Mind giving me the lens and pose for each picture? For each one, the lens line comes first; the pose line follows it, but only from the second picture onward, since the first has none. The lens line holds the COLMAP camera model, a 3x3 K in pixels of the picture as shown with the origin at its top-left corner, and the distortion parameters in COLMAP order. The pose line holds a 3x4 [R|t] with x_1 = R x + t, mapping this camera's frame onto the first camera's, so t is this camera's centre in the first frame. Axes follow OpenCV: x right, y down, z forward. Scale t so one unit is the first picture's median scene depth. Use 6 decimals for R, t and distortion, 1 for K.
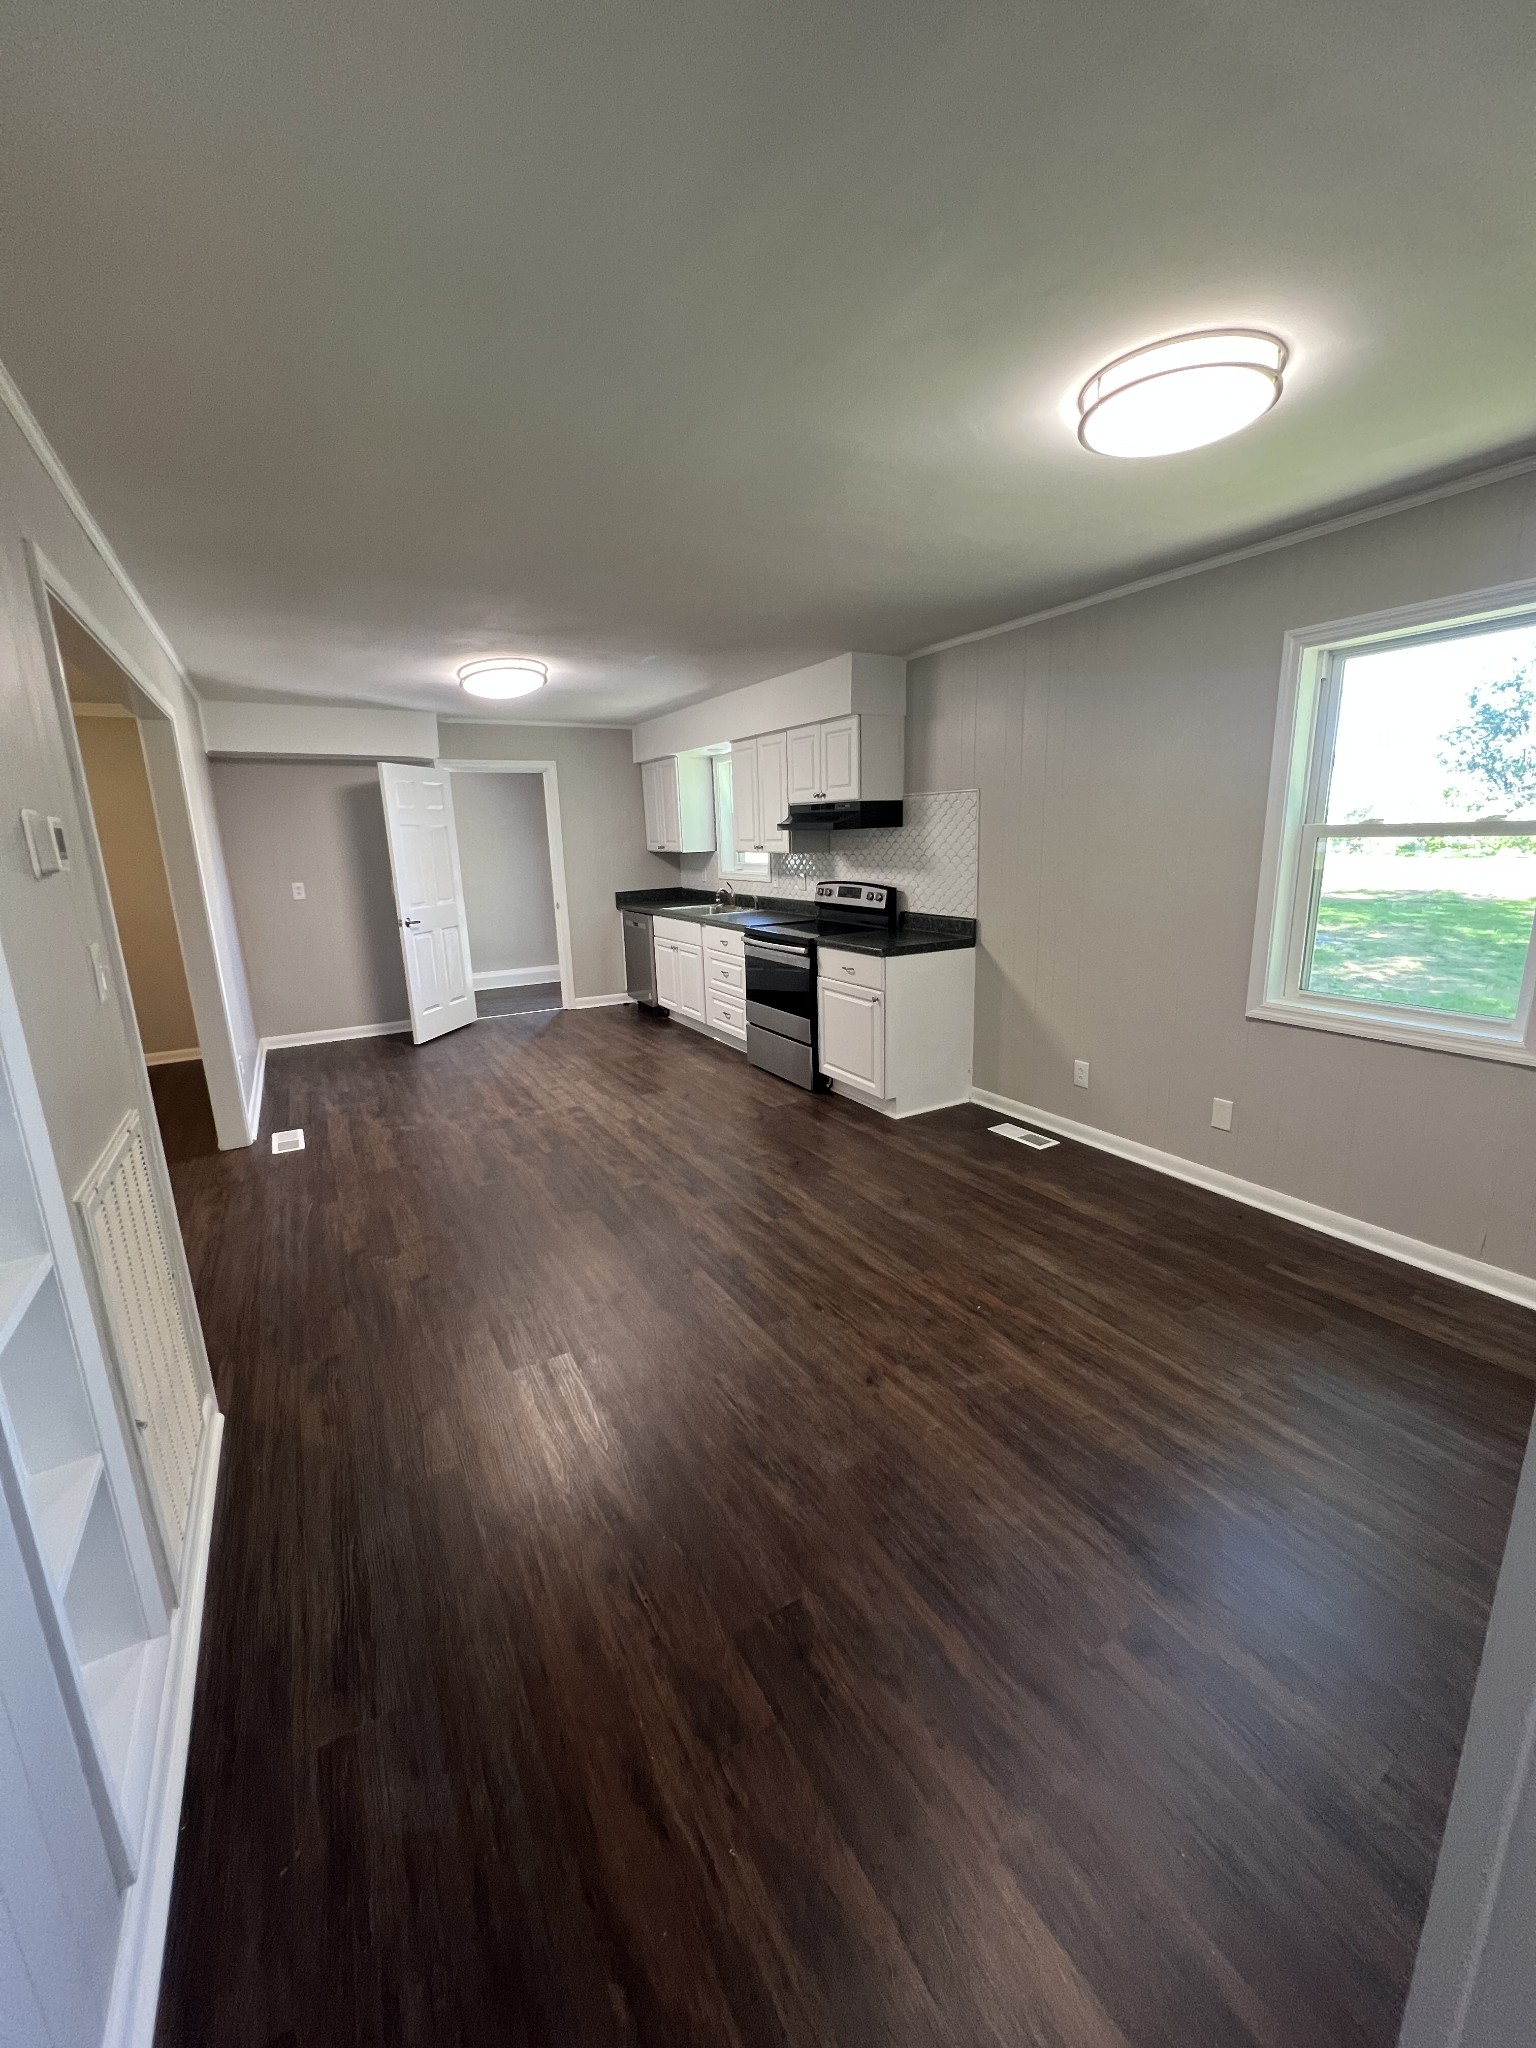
lens RADIAL K [[818.5, 0, 771.3], [0, 818.5, 1022.8], [0, 0, 1]] dist [-0.002995, 0.000770]
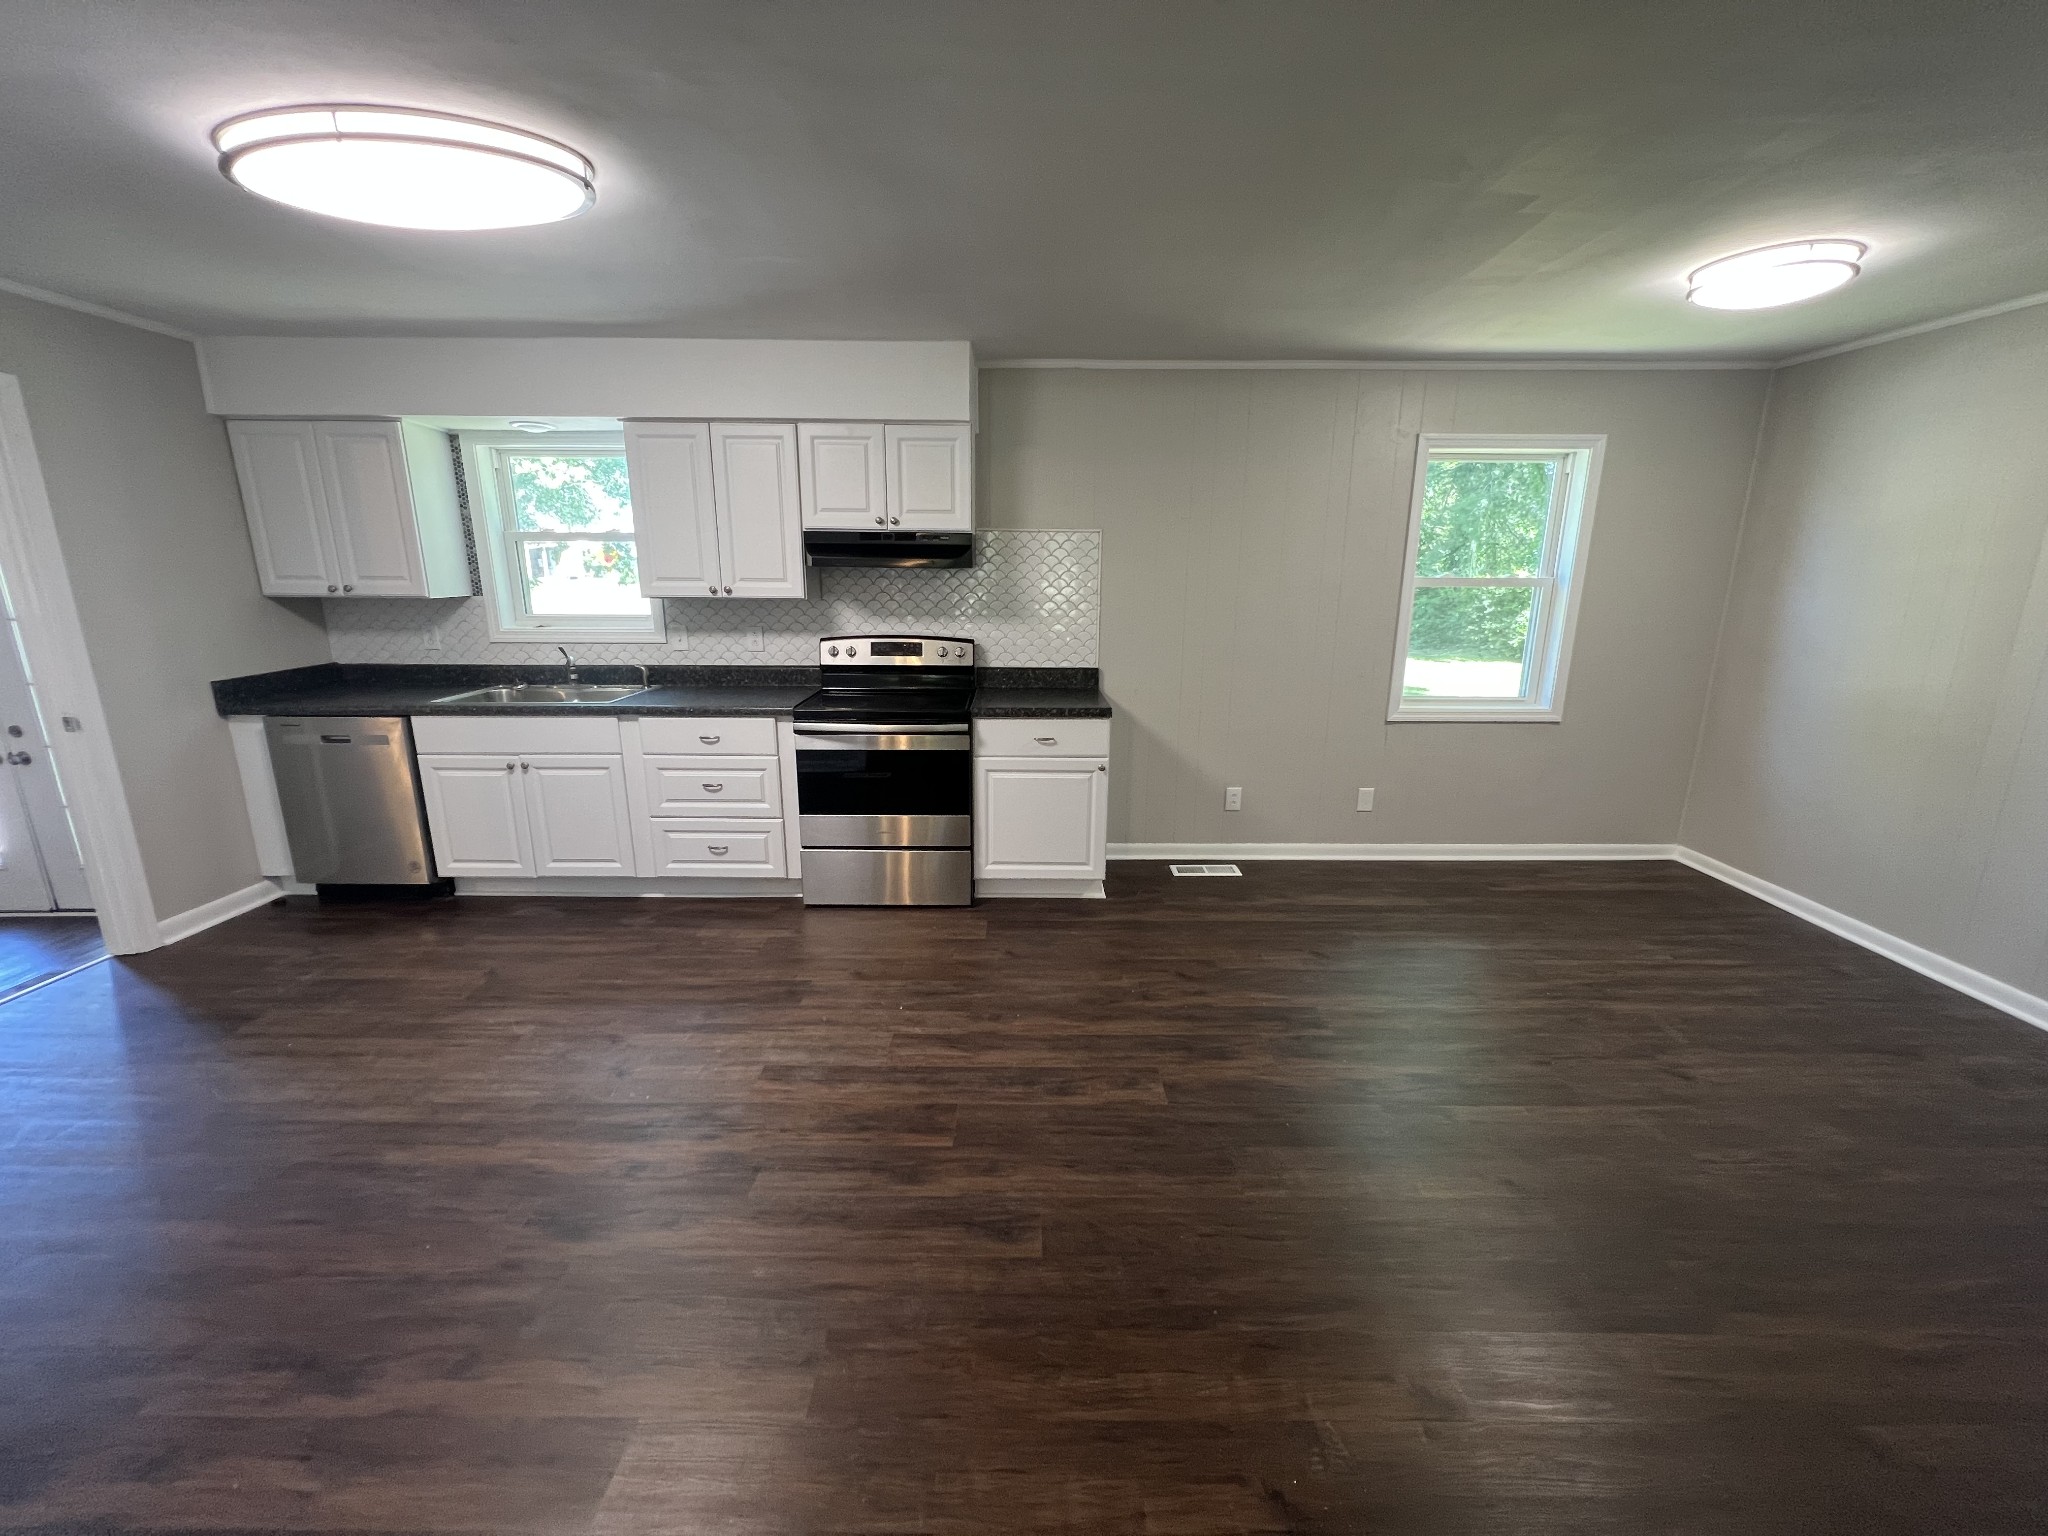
lens RADIAL K [[818.5, 0, 1021.9], [0, 818.5, 764.8], [0, 0, 1]] dist [-0.002995, 0.000770]
pose [[0.500915, -0.172834, 0.848064, -0.609560], [0.177455, 0.979551, 0.094816, -0.121474], [-0.847109, 0.102999, 0.521342, 0.588255]]
